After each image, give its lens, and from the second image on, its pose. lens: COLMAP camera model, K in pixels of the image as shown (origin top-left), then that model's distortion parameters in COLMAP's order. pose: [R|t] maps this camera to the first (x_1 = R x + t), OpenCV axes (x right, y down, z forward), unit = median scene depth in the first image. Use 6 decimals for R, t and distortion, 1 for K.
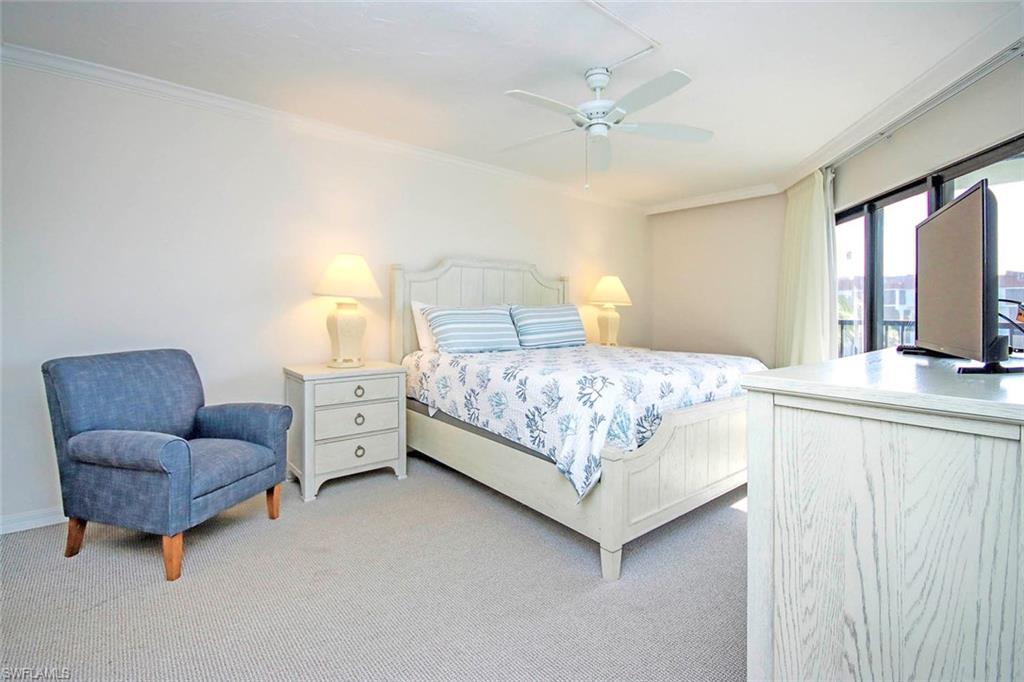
lens RADIAL K [[468.5, 0, 515.0], [0, 468.5, 316.0], [0, 0, 1]] dist [-0.000249, 0.000043]
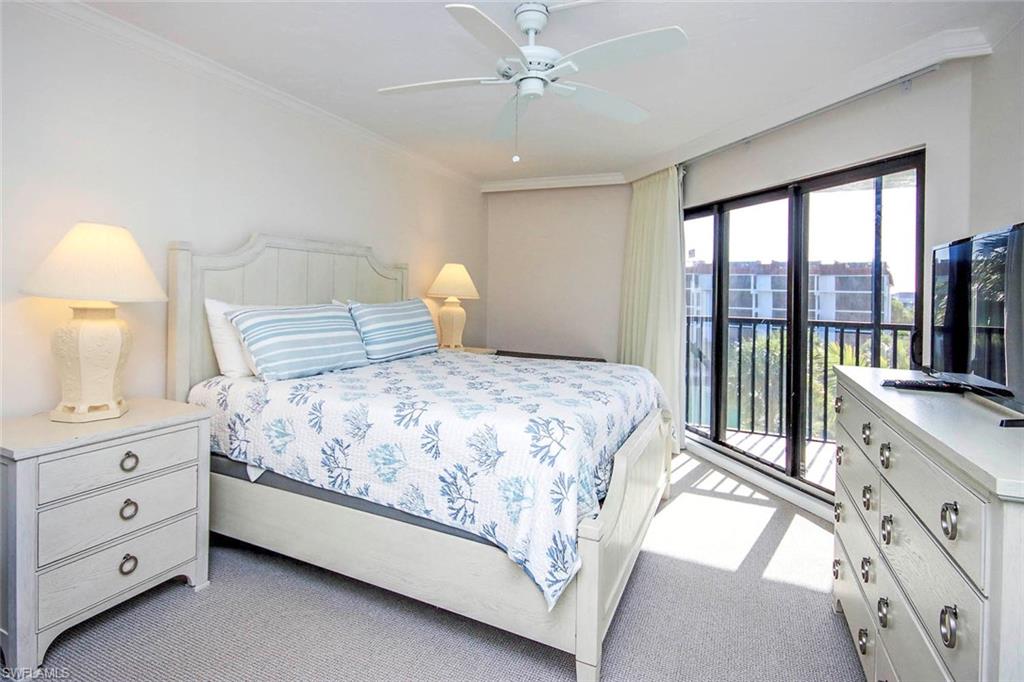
lens RADIAL K [[529.9, 0, 512.0], [0, 529.9, 302.1], [0, 0, 1]] dist [0.017895, 0.000453]
pose [[0.912047, 0.006332, 0.410036, -0.165769], [-0.009446, 0.999940, 0.005570, -0.045020], [-0.409976, -0.008954, 0.912052, 0.188065]]
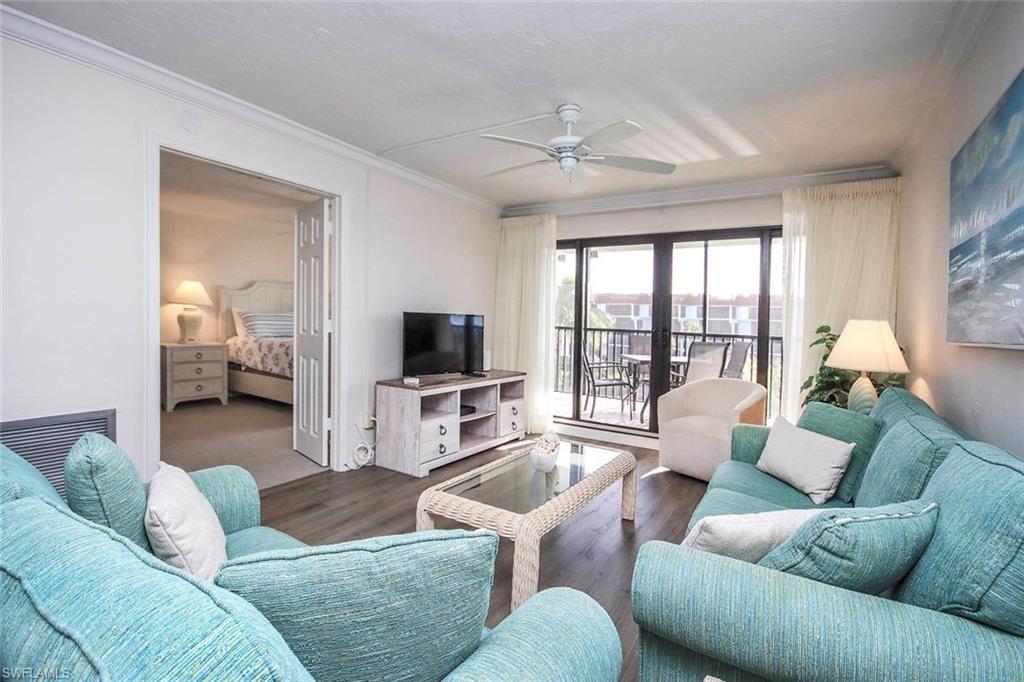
lens RADIAL K [[475.0, 0, 512.0], [0, 475.0, 341.0], [0, 0, 1]] dist [-0.002236, -0.000189]
pose [[0.958219, 0.006040, 0.285973, 0.312705], [-0.017372, 0.999160, 0.037106, 0.011198], [-0.285509, -0.040523, 0.957519, -1.126031]]
